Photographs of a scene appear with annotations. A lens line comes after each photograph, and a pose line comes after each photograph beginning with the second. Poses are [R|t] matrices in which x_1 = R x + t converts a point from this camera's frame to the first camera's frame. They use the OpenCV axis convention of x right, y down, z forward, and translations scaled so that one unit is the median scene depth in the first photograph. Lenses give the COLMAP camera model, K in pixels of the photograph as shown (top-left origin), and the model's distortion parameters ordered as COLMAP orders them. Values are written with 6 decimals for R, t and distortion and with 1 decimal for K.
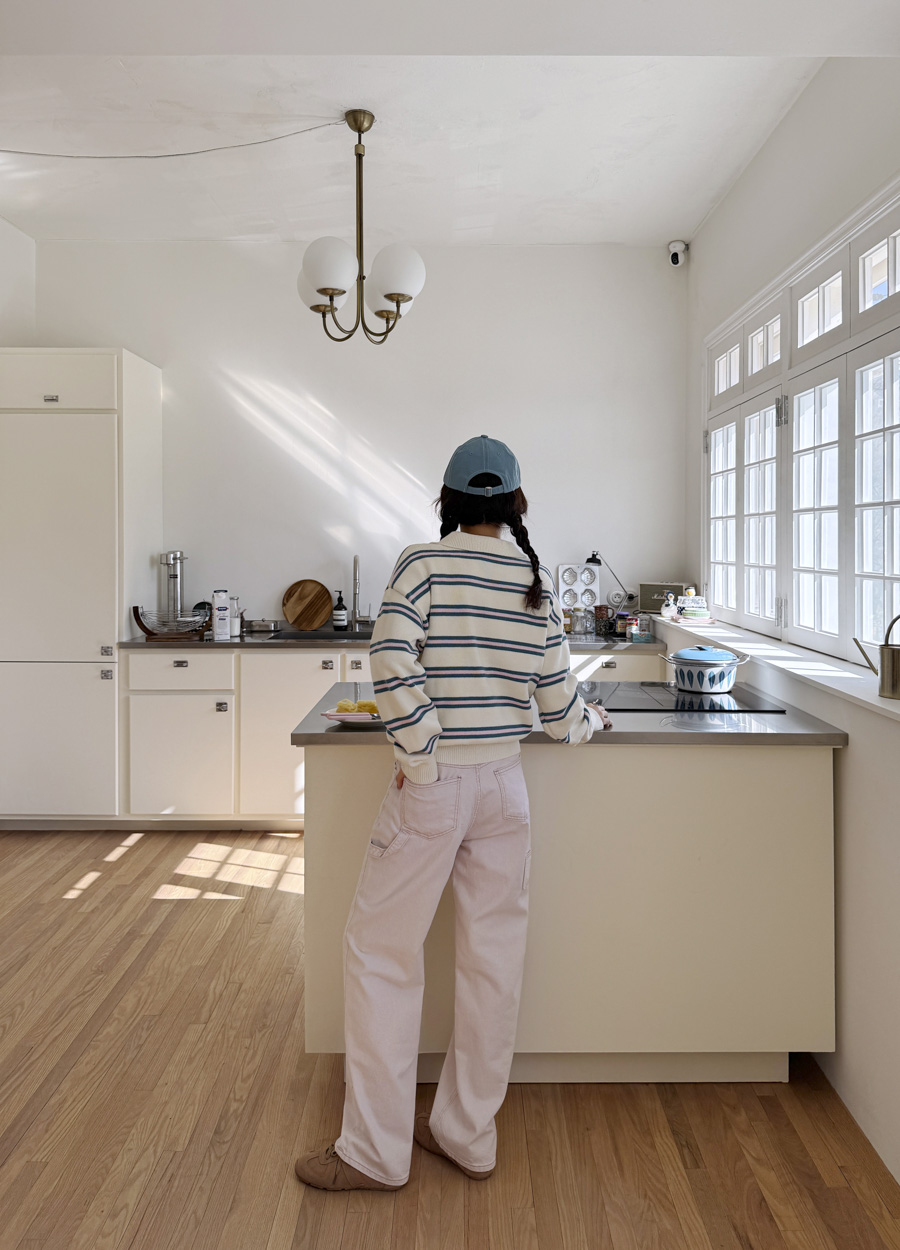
lens RADIAL K [[923.0, 0, 454.8], [0, 923.0, 699.9], [0, 0, 1]] dist [0.007198, -0.003912]
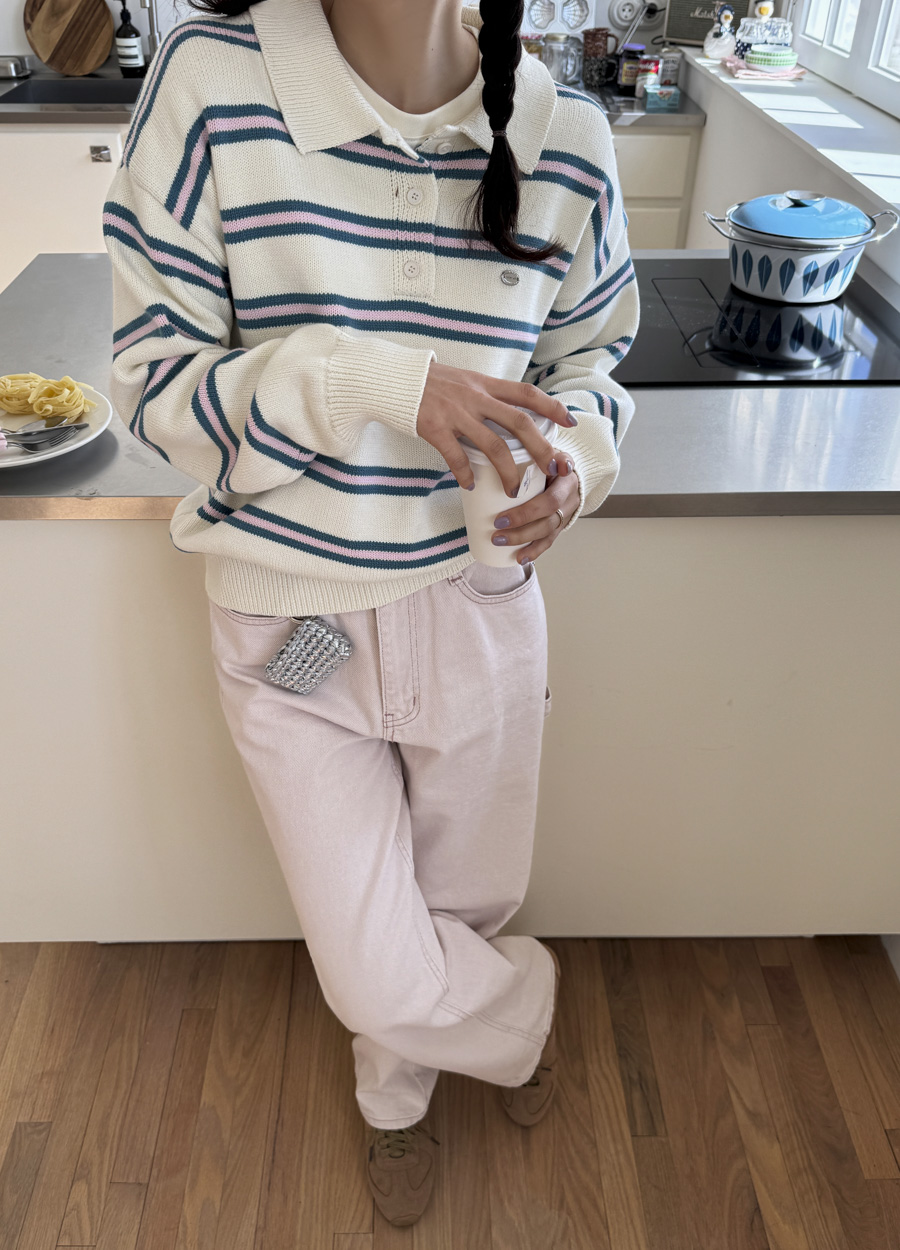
lens RADIAL K [[1115.8, 0, 350.0], [0, 1115.8, 622.5], [0, 0, 1]] dist [0.009597, -0.000544]
pose [[0.999283, 0.023794, -0.029450, 0.048676], [-0.009551, 0.911110, 0.412052, -0.067765], [0.036637, -0.411475, 0.910684, 0.293857]]
